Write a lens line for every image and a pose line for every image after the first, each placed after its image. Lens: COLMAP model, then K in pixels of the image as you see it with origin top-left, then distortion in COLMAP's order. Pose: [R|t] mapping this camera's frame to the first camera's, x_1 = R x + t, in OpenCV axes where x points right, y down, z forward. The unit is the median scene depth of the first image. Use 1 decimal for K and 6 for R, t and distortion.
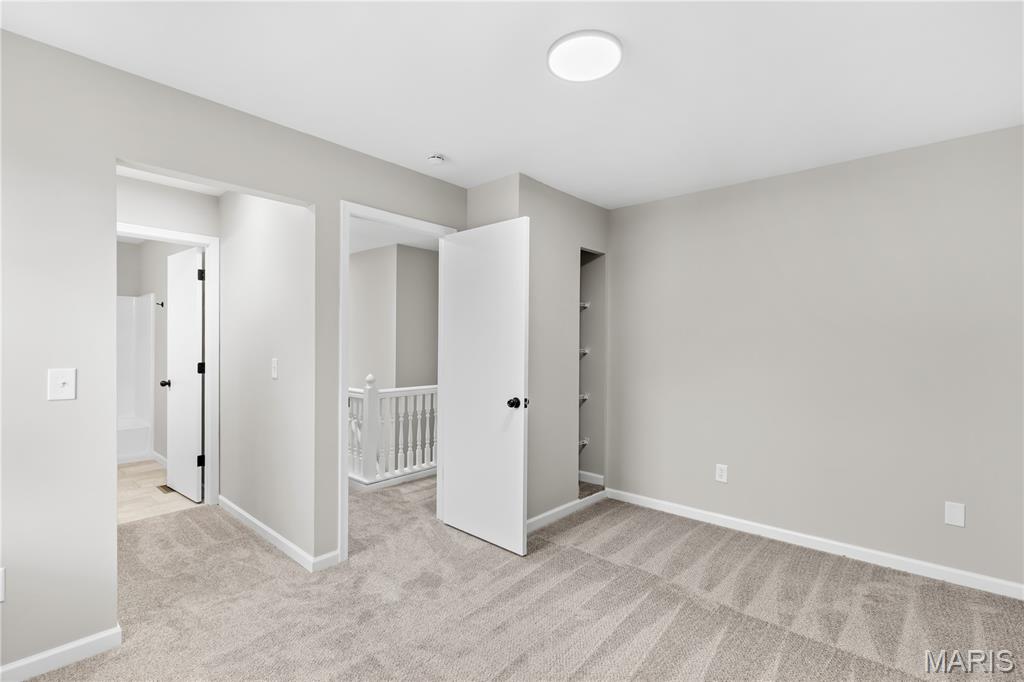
lens RADIAL K [[470.9, 0, 517.2], [0, 470.9, 344.0], [0, 0, 1]] dist [0.003345, -0.000918]
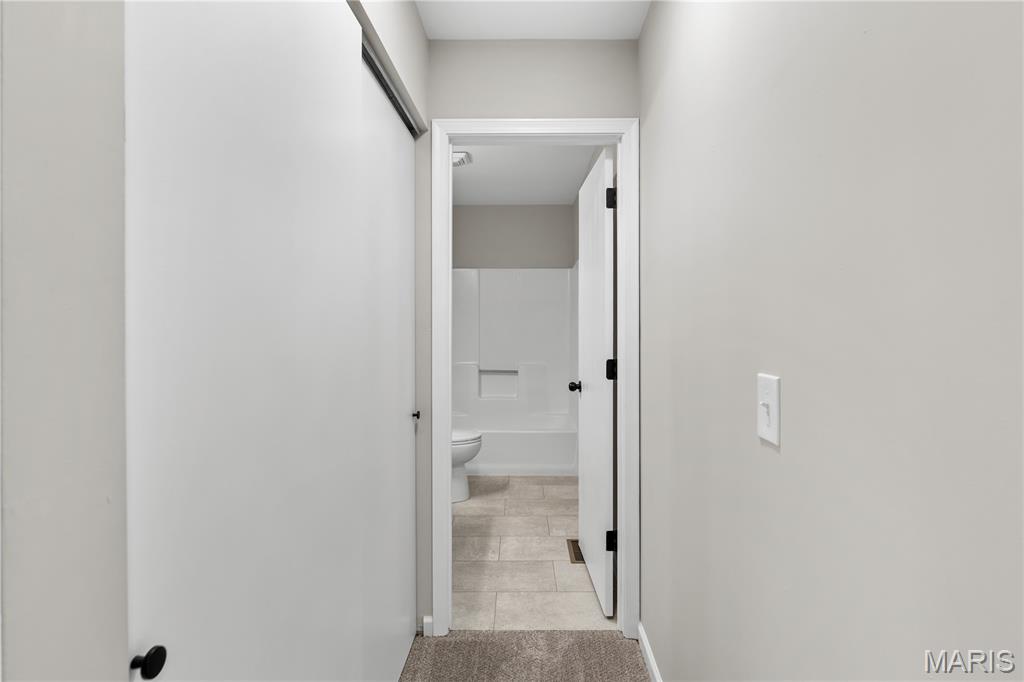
lens RADIAL K [[477.9, 0, 518.4], [0, 477.9, 335.5], [0, 0, 1]] dist [0.000256, -0.000464]
pose [[0.637502, 0.008069, -0.770406, -0.313909], [0.010201, 0.999769, 0.018912, 0.000405], [0.770381, -0.019915, 0.637273, 0.565312]]
